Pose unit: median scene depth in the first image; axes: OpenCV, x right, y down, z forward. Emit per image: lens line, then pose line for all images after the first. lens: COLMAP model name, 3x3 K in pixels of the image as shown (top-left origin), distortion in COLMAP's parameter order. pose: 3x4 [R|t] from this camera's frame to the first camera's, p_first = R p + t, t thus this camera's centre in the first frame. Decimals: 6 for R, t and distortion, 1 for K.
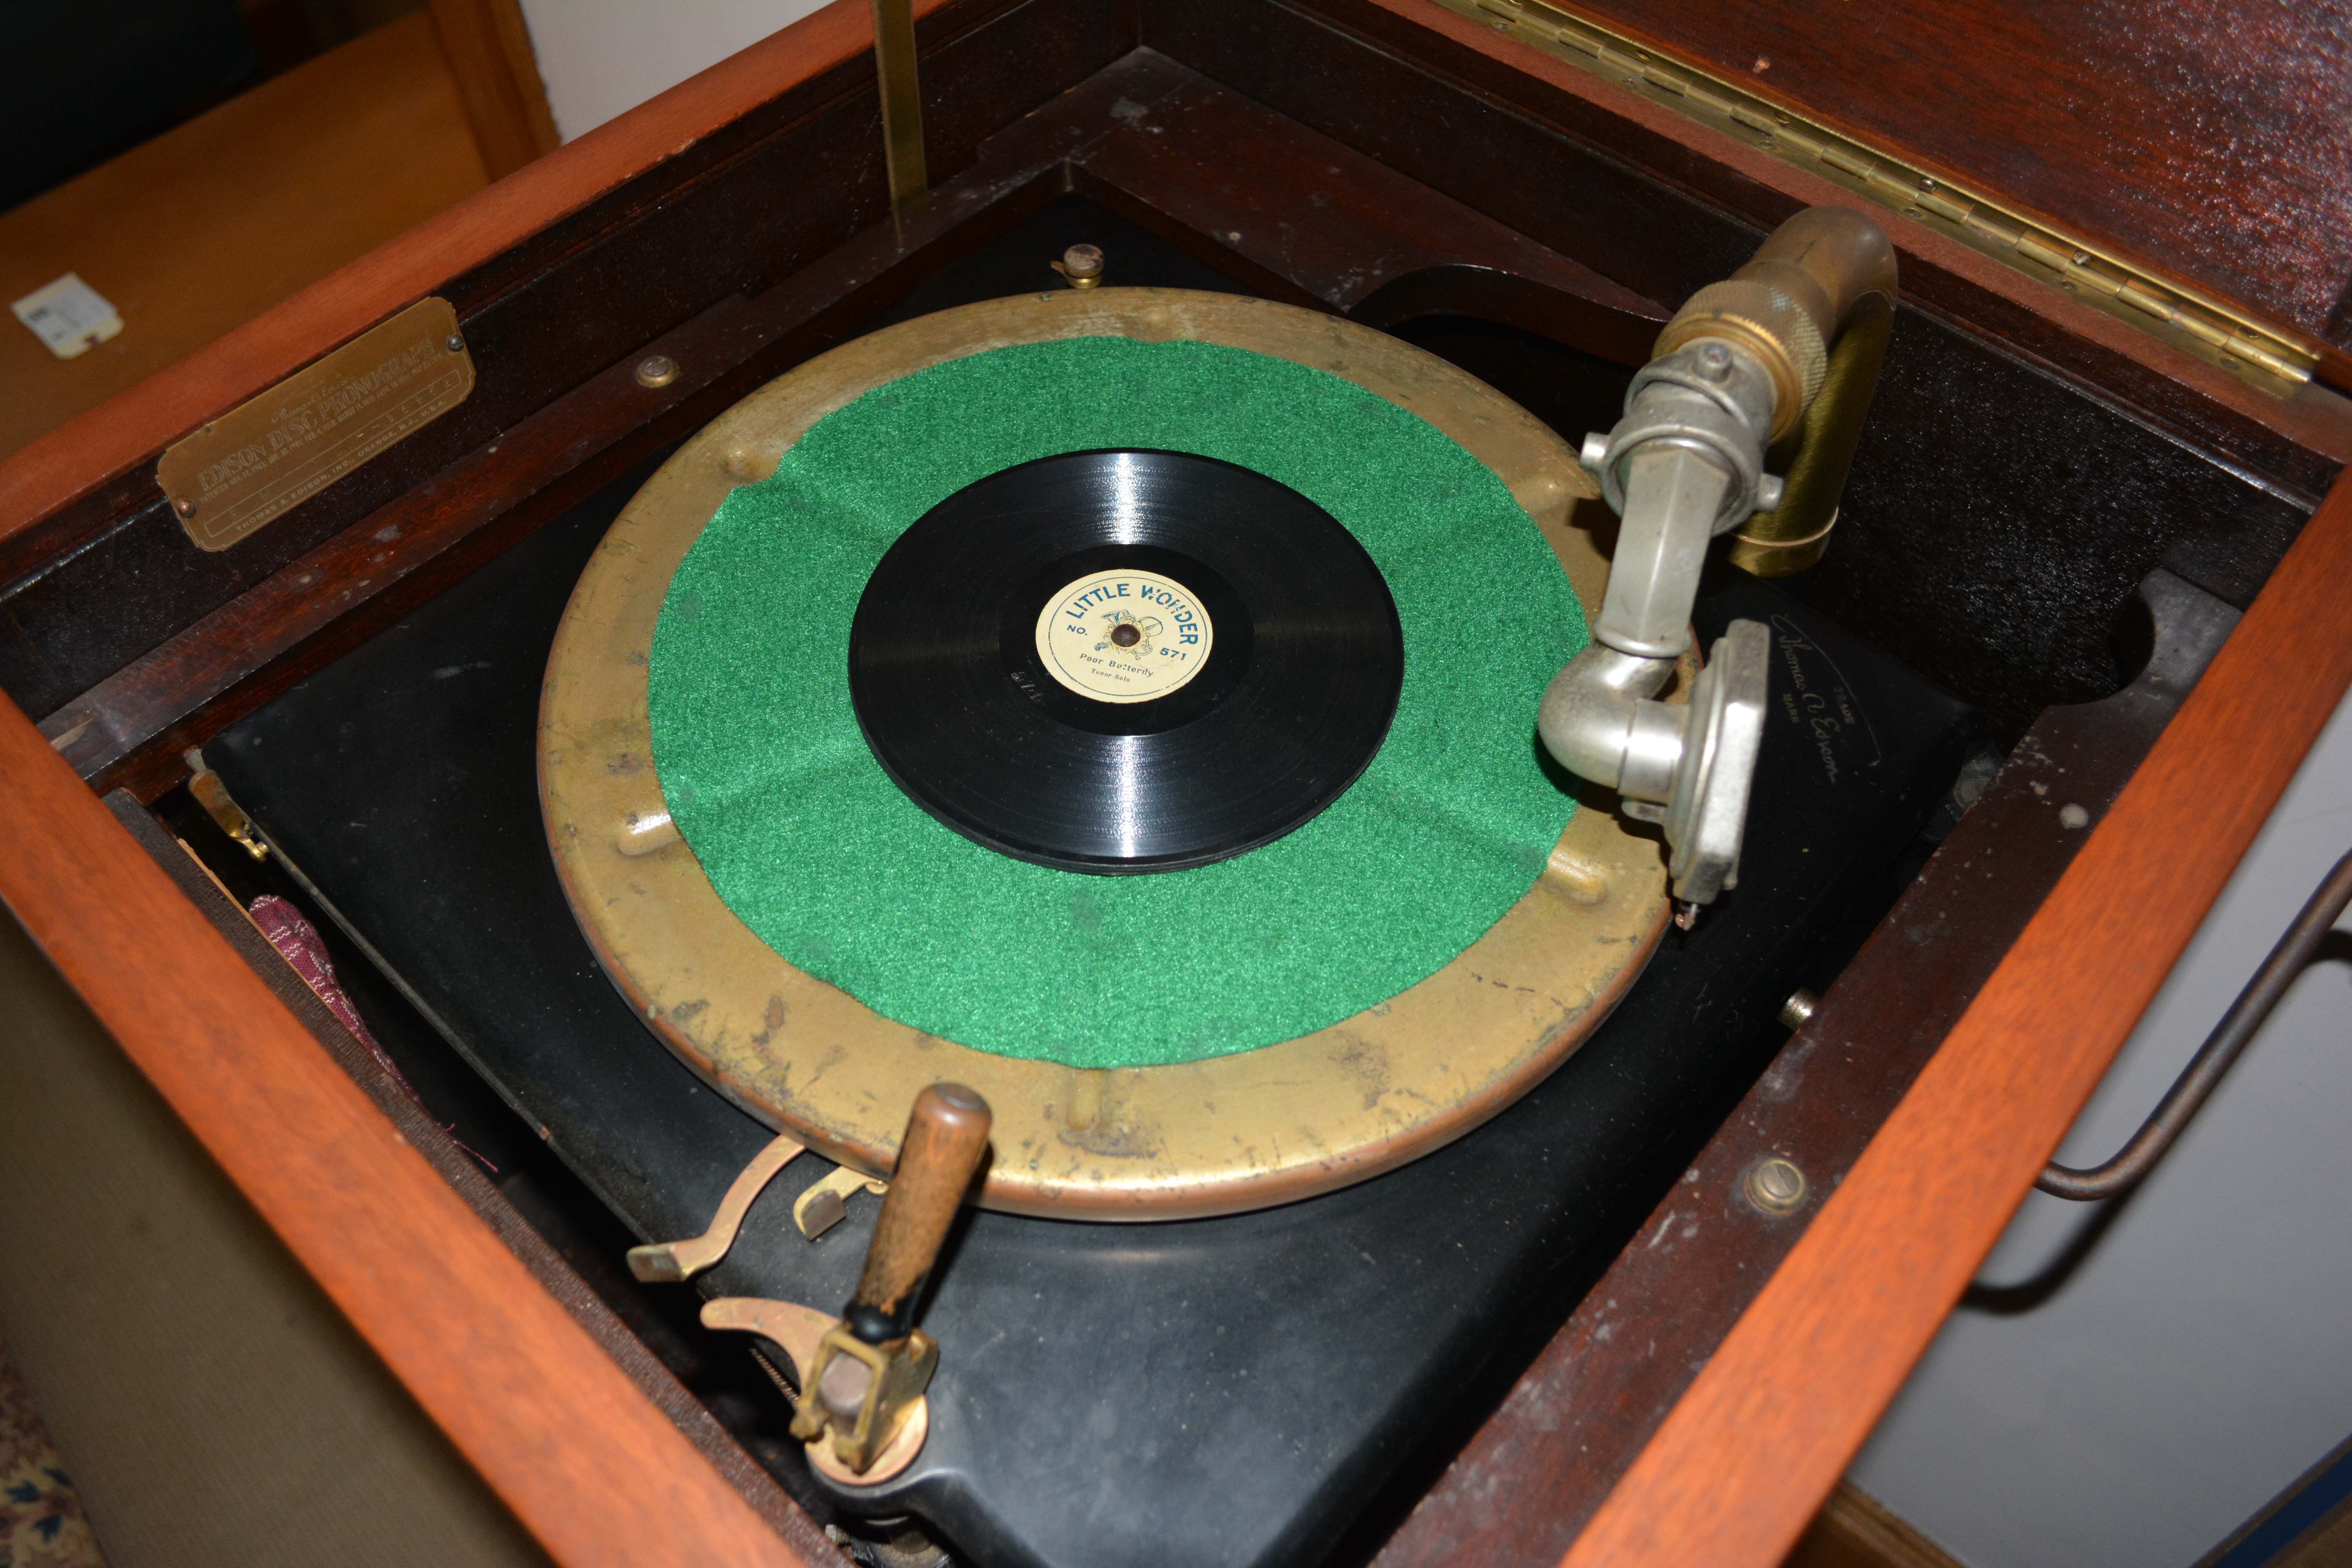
lens RADIAL K [[1828.2, 0, 1178.9], [0, 1828.2, 808.4], [0, 0, 1]] dist [-0.083977, 0.007541]
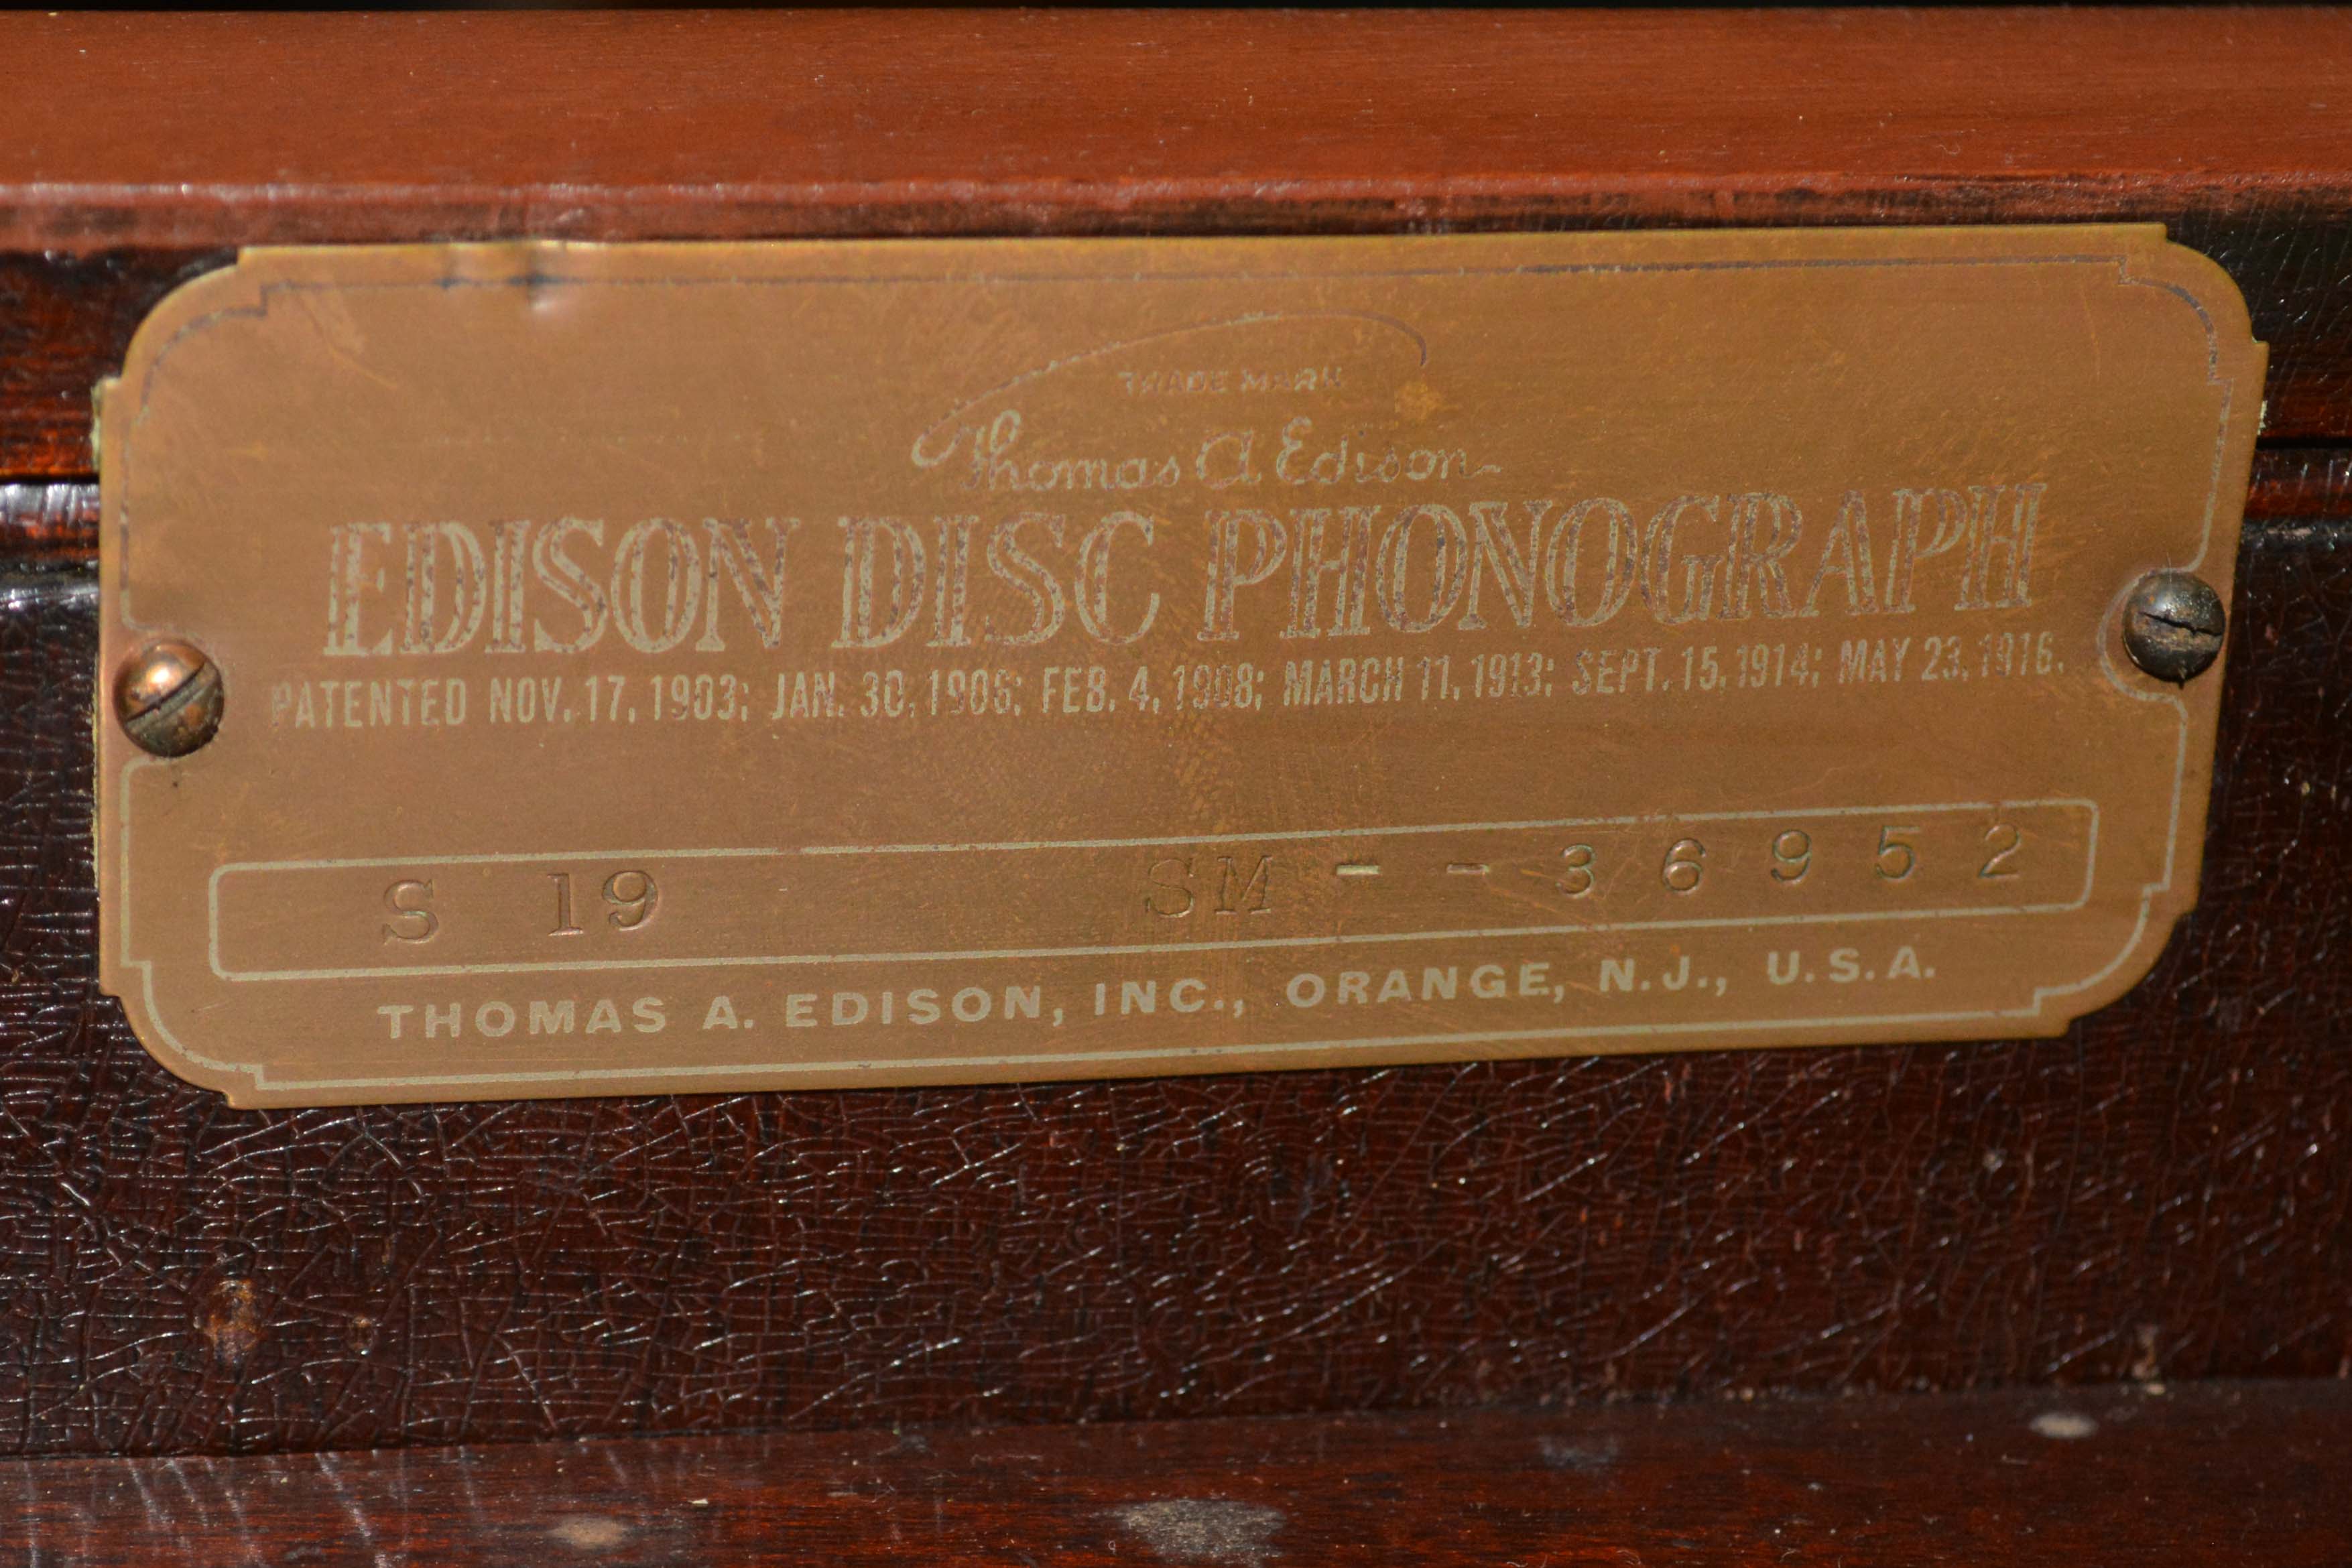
lens RADIAL K [[4328.8, 0, 1174.3], [0, 4328.8, 783.8], [0, 0, 1]] dist [0.003964, 0.000000]
pose [[0.786537, 0.192099, -0.586905, -0.243409], [-0.525061, 0.708304, -0.471823, -0.028437], [0.325070, 0.679267, 0.657971, 0.717968]]
